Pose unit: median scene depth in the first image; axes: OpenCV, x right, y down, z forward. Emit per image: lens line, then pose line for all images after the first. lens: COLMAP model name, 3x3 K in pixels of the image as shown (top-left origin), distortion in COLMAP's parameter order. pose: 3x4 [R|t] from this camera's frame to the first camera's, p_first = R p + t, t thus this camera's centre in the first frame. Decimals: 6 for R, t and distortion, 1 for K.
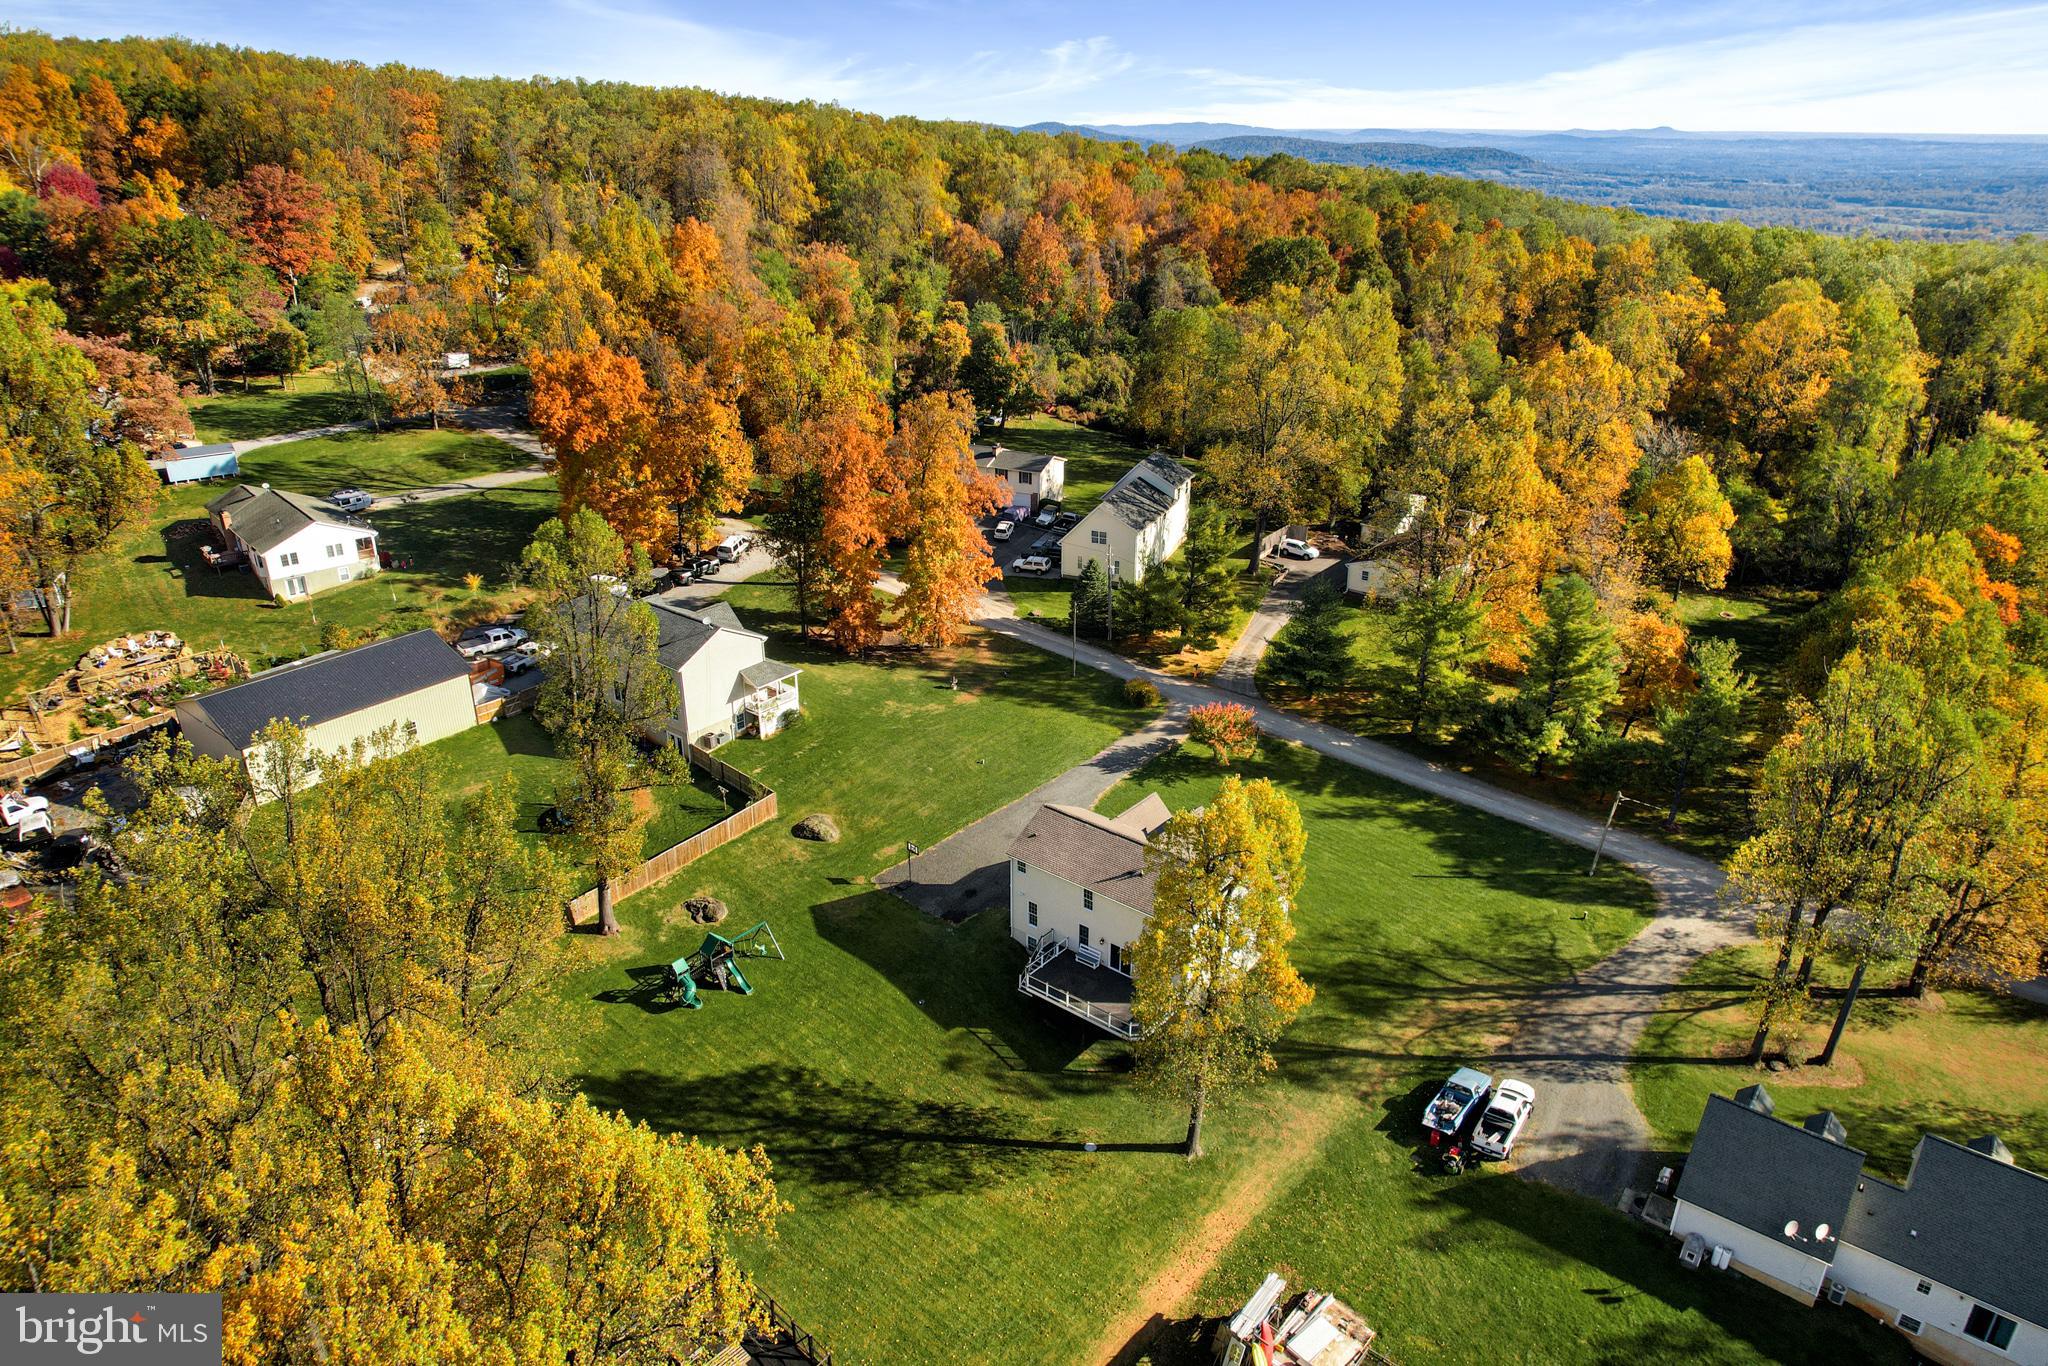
lens RADIAL K [[1343.2, 0, 1024.0], [0, 1343.2, 683.0], [0, 0, 1]] dist [-0.043910, 0.002559]
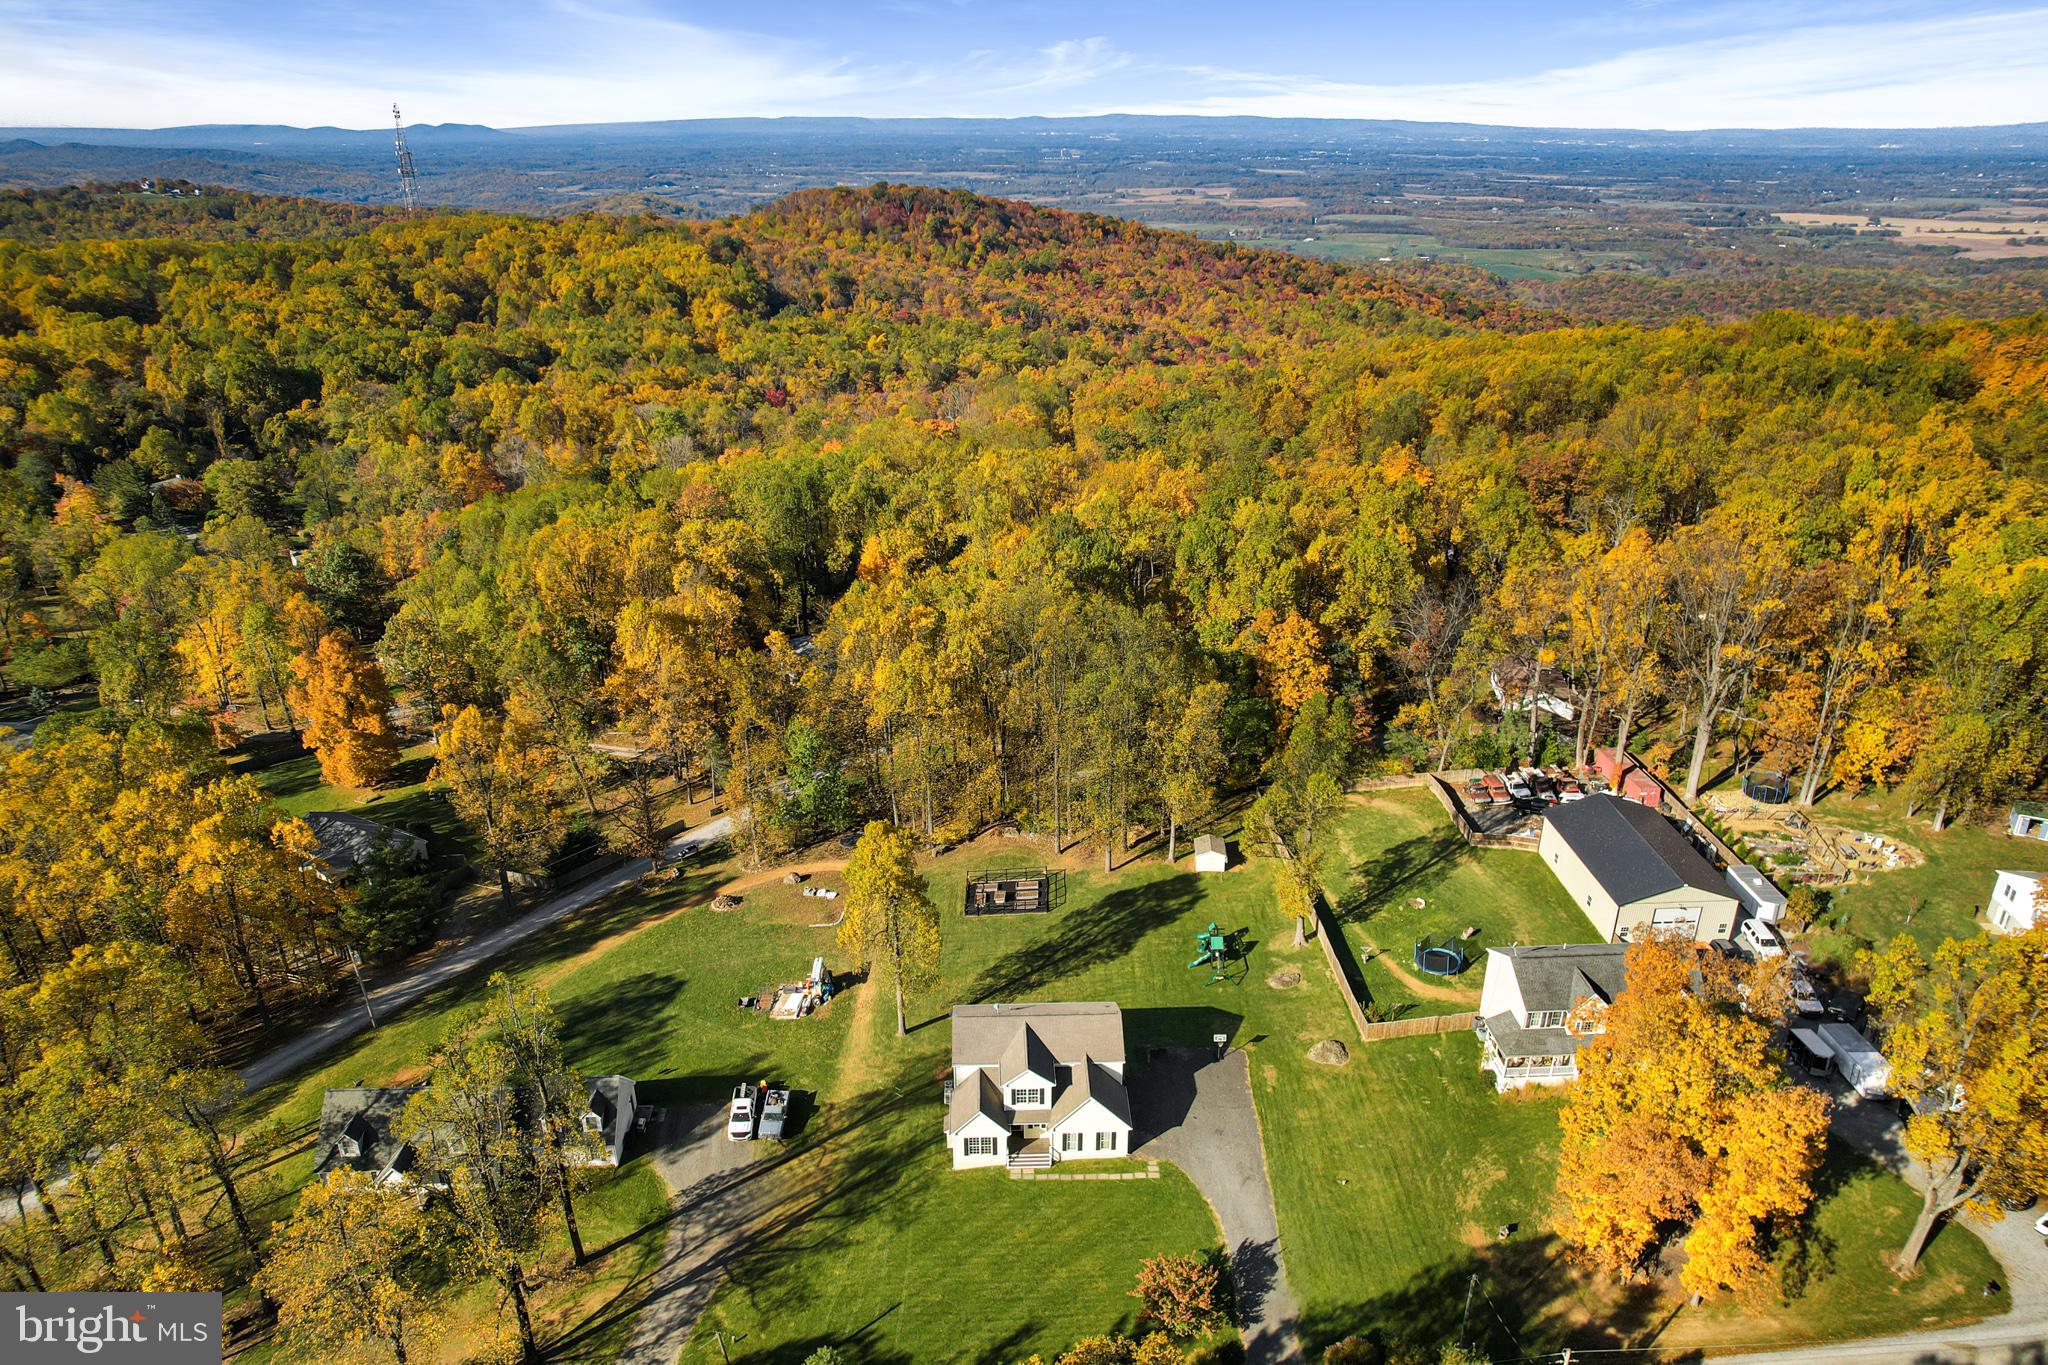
lens RADIAL K [[1309.4, 0, 1032.2], [0, 1309.4, 681.4], [0, 0, 1]] dist [-0.046331, 0.002037]
pose [[-0.752265, 0.251642, -0.608912, 0.772124], [-0.260517, 0.735267, 0.625710, -0.918390], [0.605168, 0.629331, -0.487559, 1.393568]]
